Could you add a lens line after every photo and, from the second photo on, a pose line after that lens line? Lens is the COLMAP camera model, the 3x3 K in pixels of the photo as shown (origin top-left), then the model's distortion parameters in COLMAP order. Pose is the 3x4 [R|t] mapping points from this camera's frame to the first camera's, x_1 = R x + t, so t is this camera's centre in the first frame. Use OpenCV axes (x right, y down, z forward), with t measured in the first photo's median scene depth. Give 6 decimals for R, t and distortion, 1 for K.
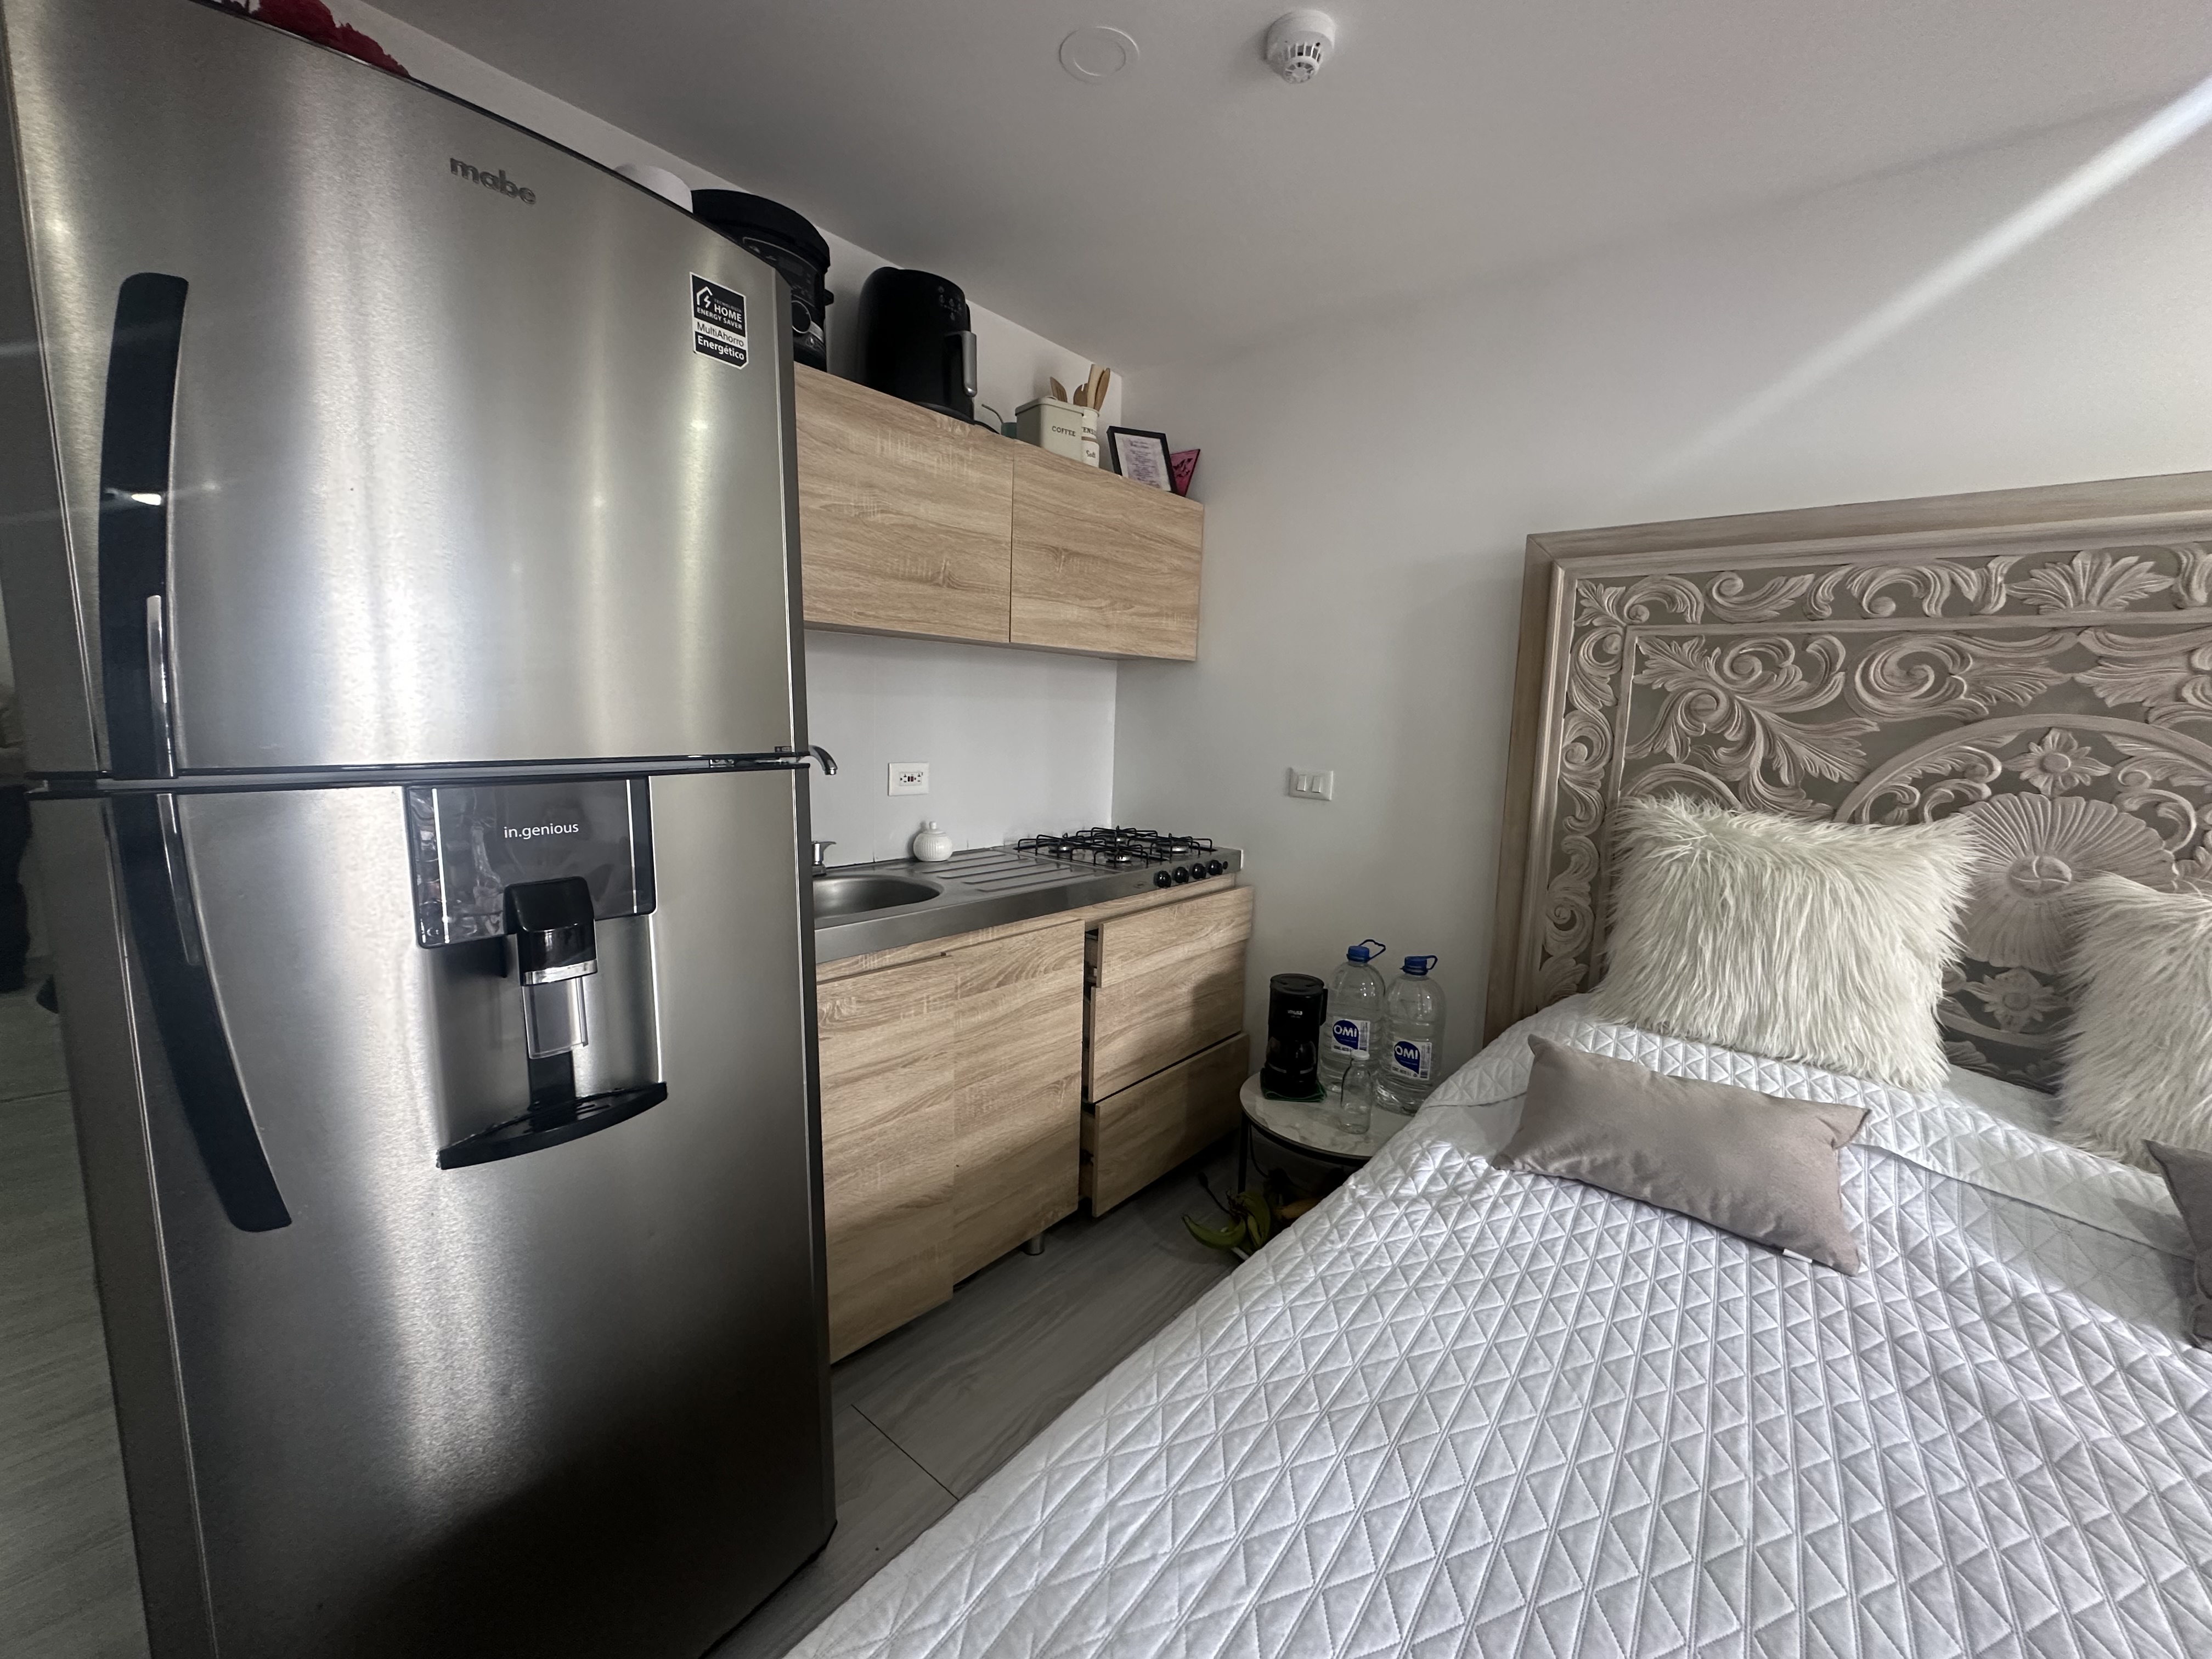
lens RADIAL K [[880.5, 0, 1108.1], [0, 880.5, 826.3], [0, 0, 1]] dist [-0.002685, -0.000332]
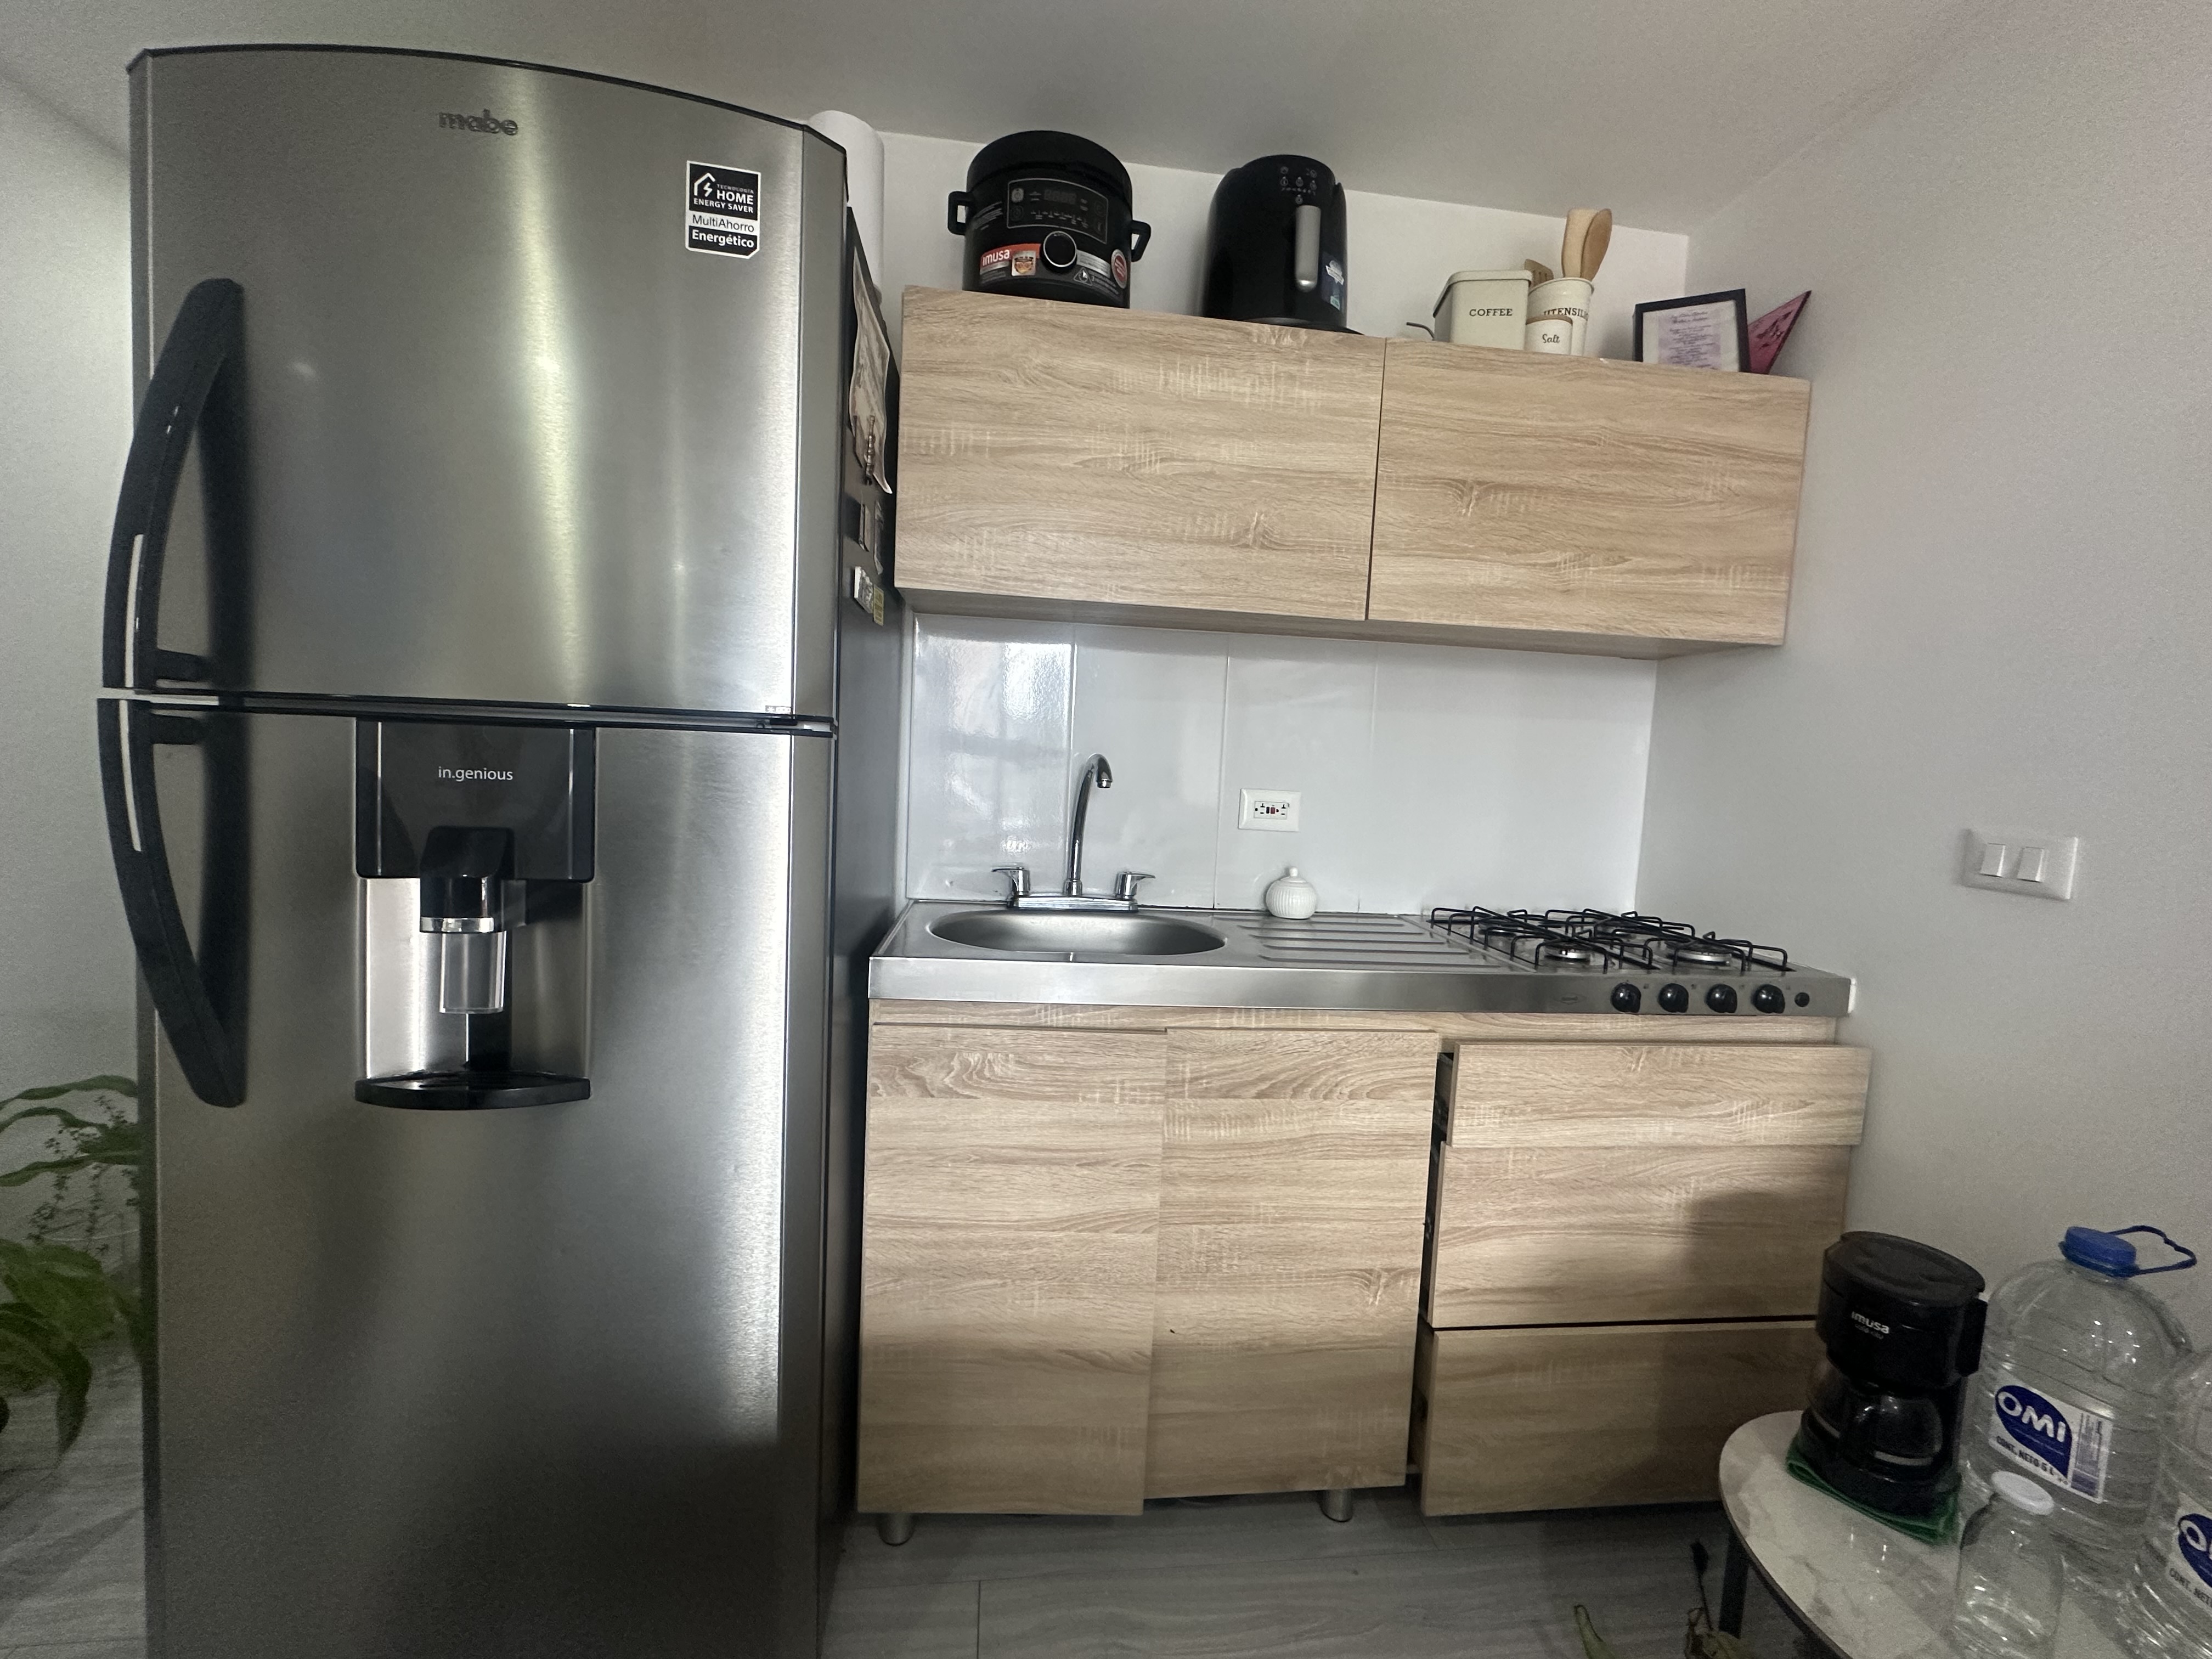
lens RADIAL K [[880.5, 0, 1108.1], [0, 880.5, 826.3], [0, 0, 1]] dist [-0.002685, -0.000332]
pose [[0.724844, 0.054760, -0.686733, 0.228784], [-0.113390, 0.992724, -0.040523, 0.009631], [0.679517, 0.107242, 0.725780, 0.348281]]
